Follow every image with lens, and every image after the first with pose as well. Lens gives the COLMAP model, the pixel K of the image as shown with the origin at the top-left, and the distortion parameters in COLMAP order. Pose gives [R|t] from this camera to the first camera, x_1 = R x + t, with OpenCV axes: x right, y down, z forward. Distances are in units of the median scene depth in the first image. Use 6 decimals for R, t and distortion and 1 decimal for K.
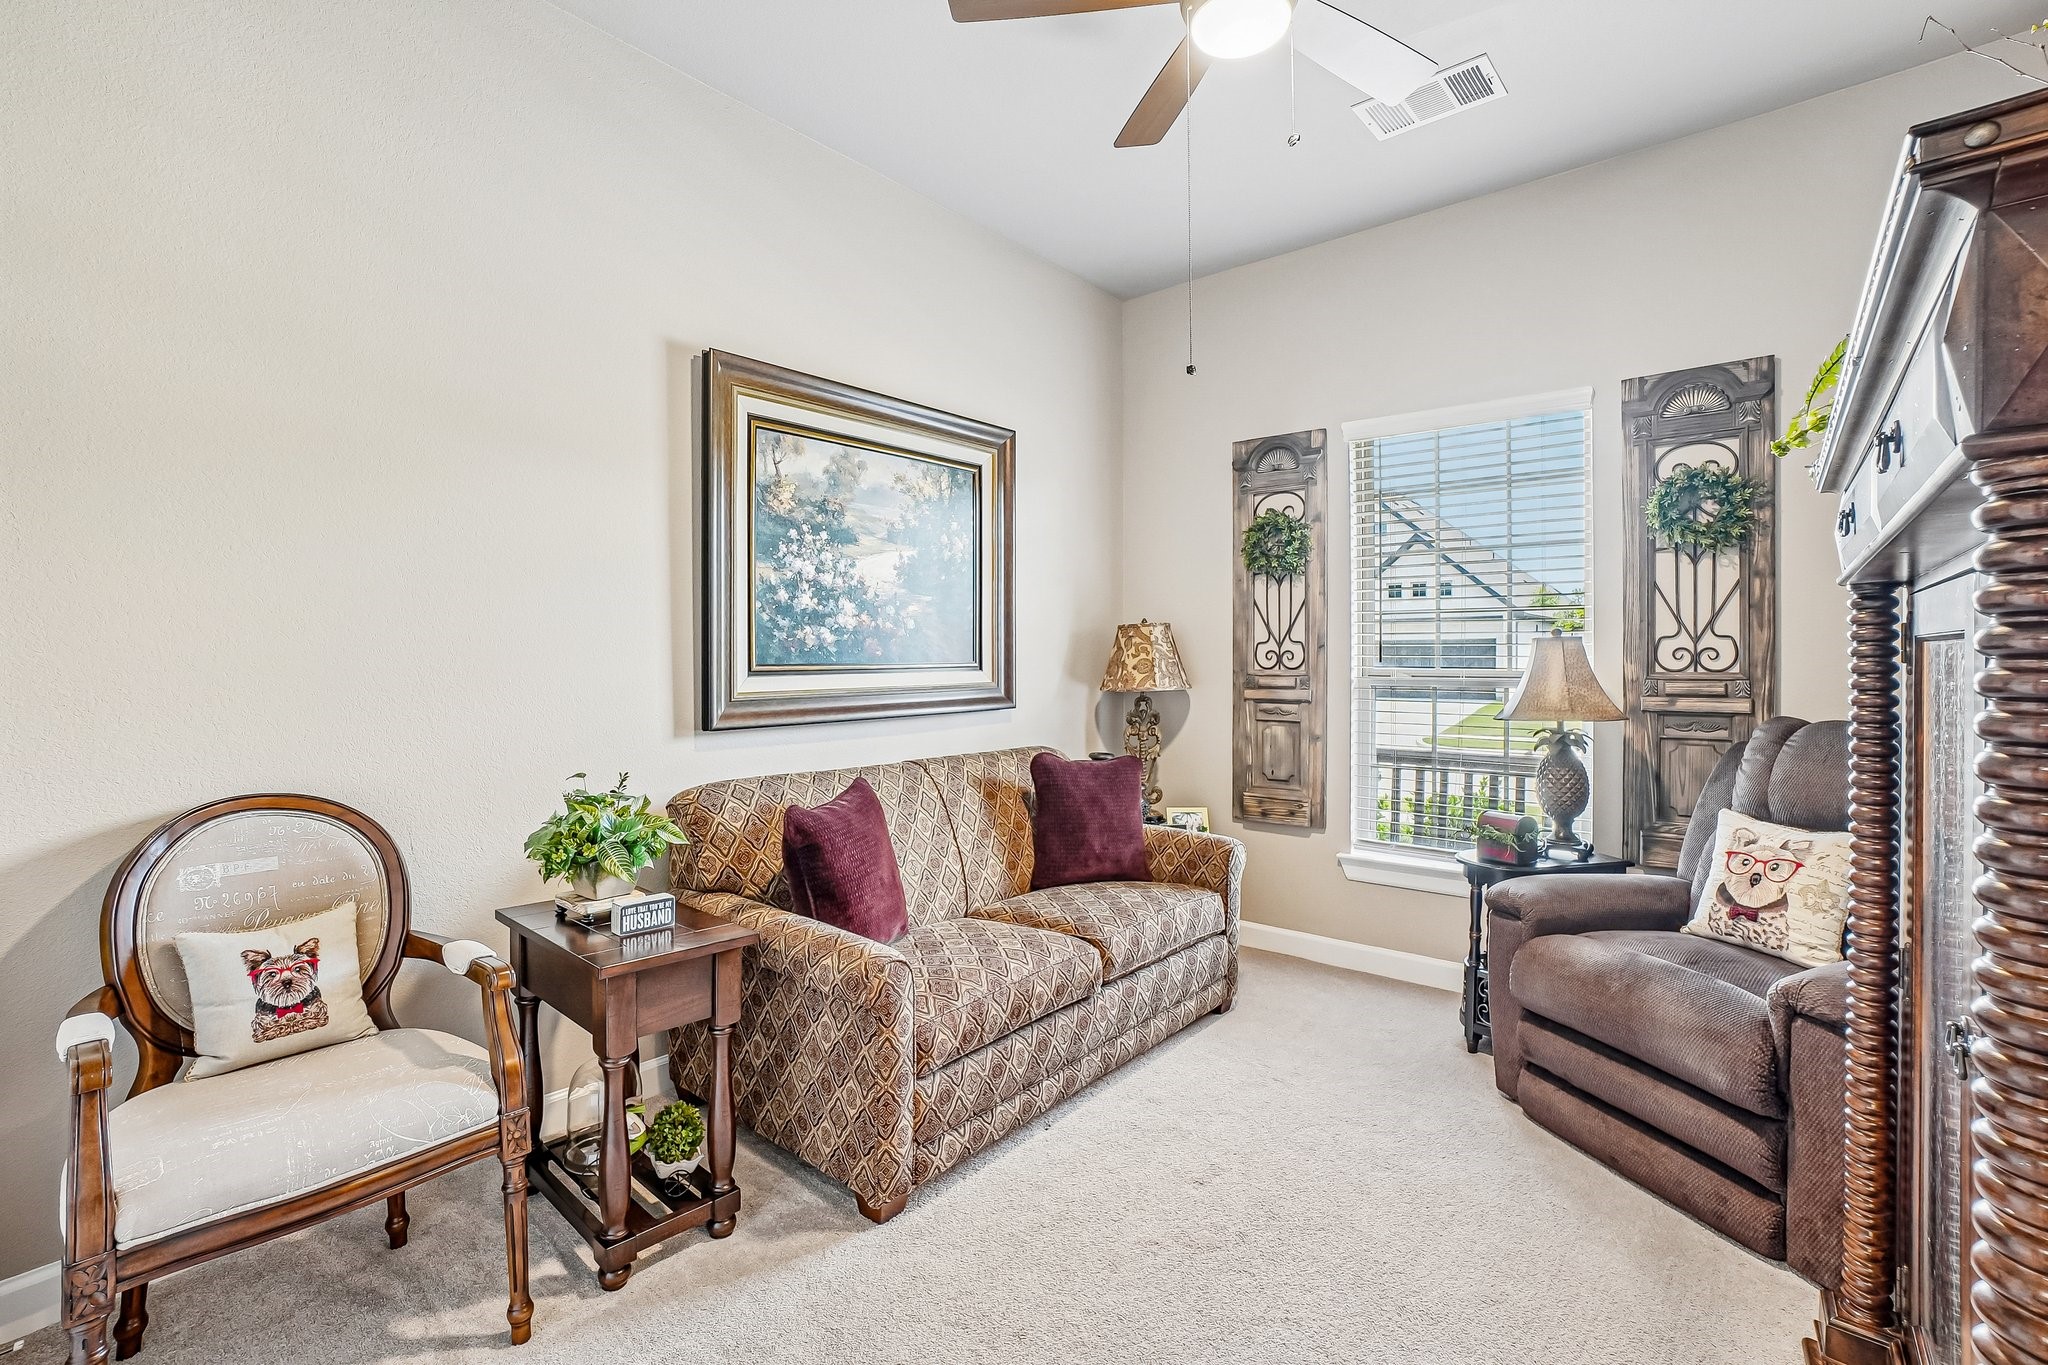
lens RADIAL K [[898.1, 0, 1029.2], [0, 898.1, 675.3], [0, 0, 1]] dist [-0.061259, 0.020071]
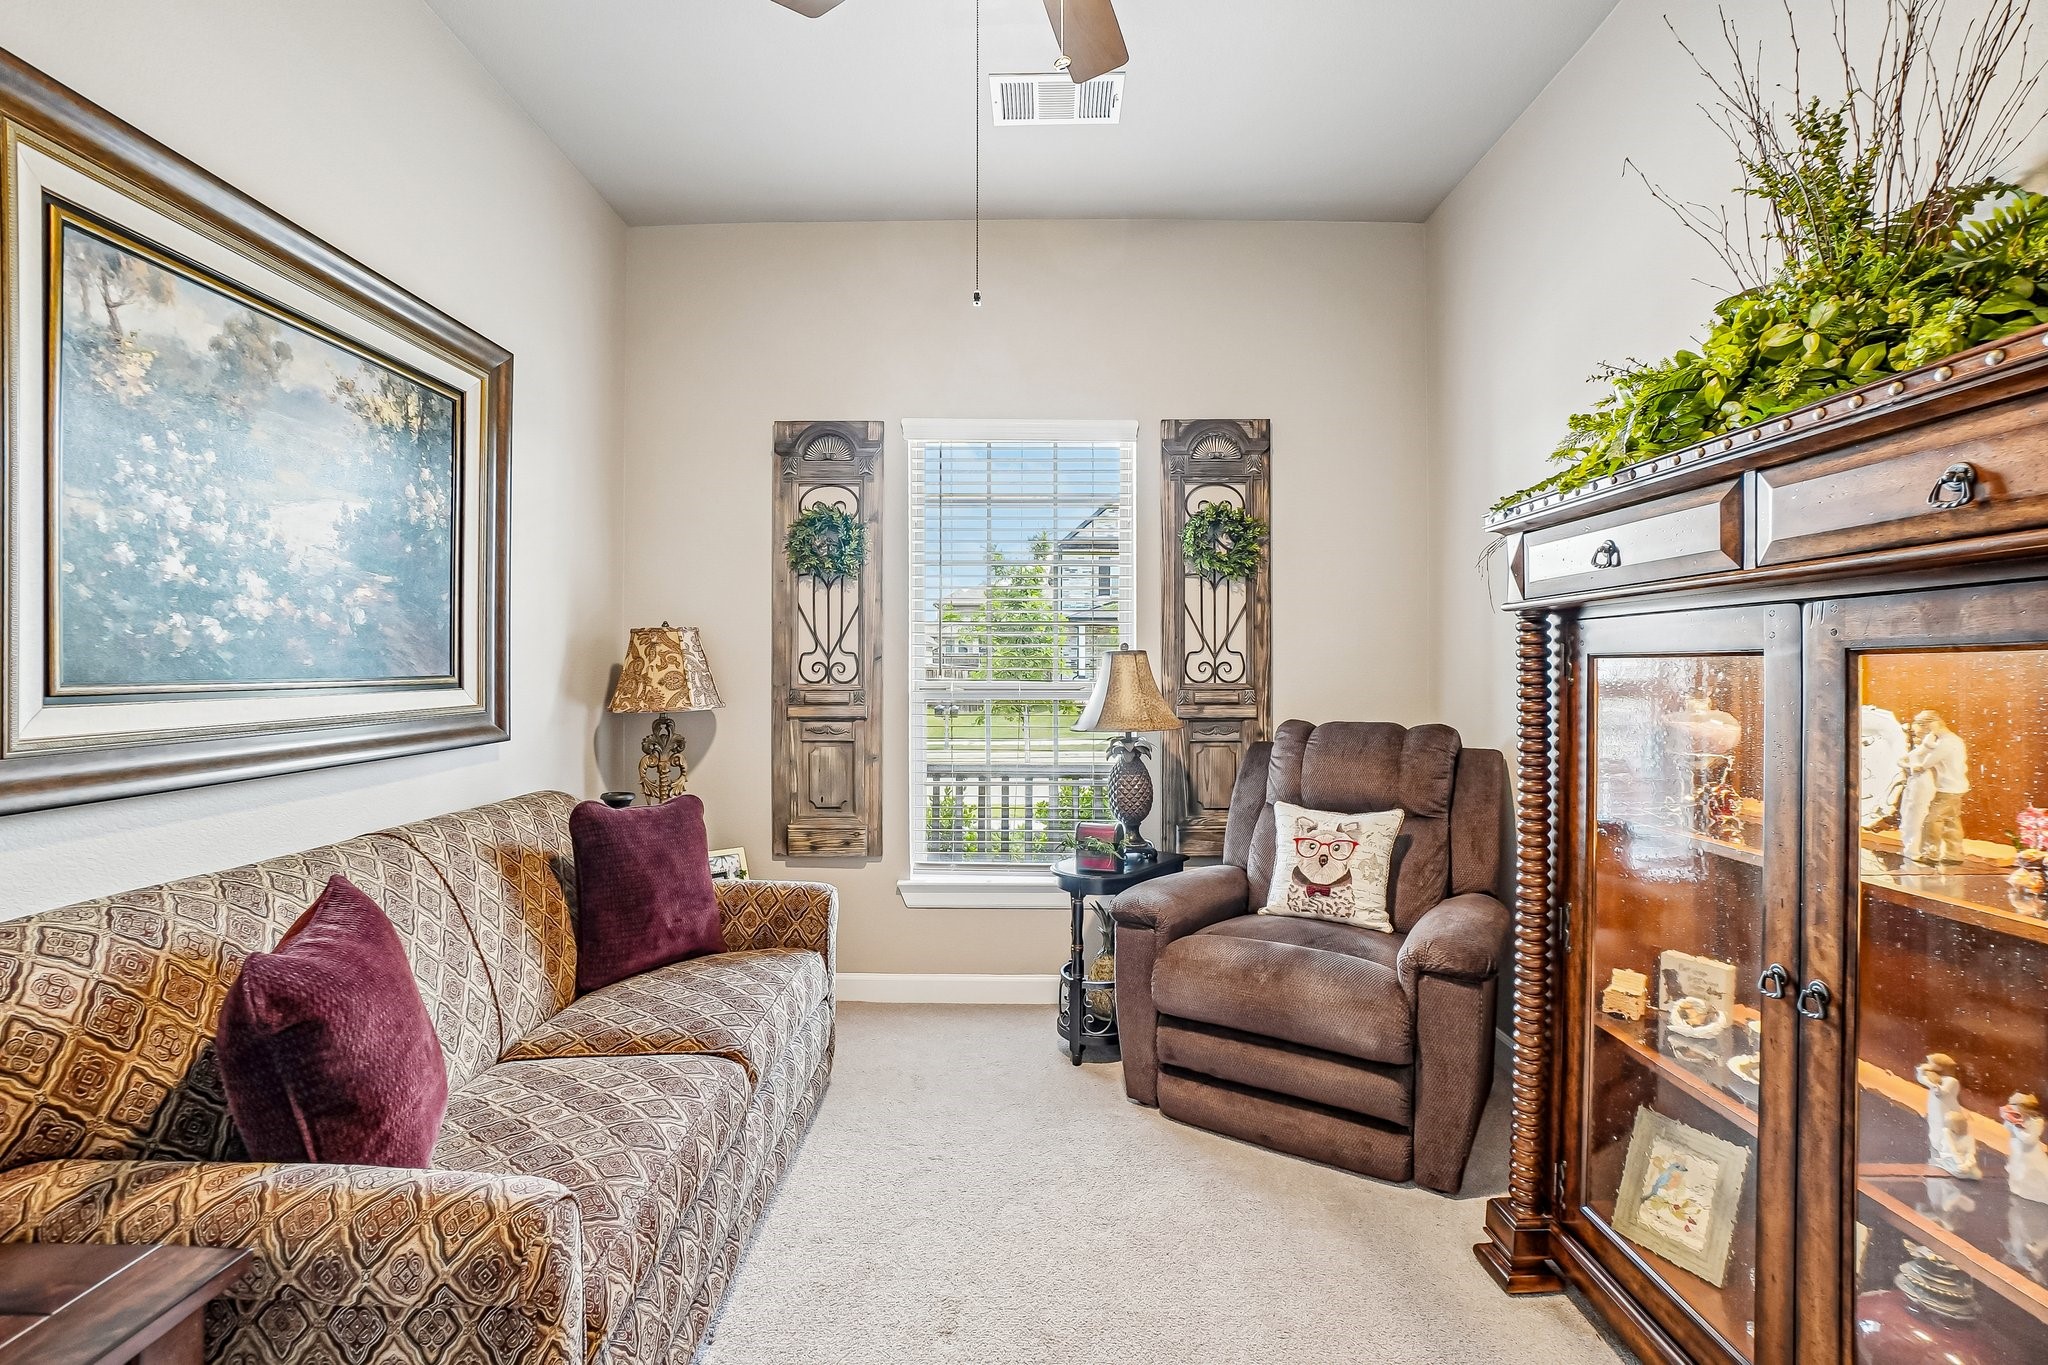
lens RADIAL K [[898.1, 0, 1029.2], [0, 898.1, 675.3], [0, 0, 1]] dist [-0.061259, 0.020071]
pose [[0.771558, -0.002097, 0.636156, -0.173696], [0.010597, 0.999898, -0.009557, -0.005062], [-0.636071, 0.014115, 0.771501, 0.238582]]
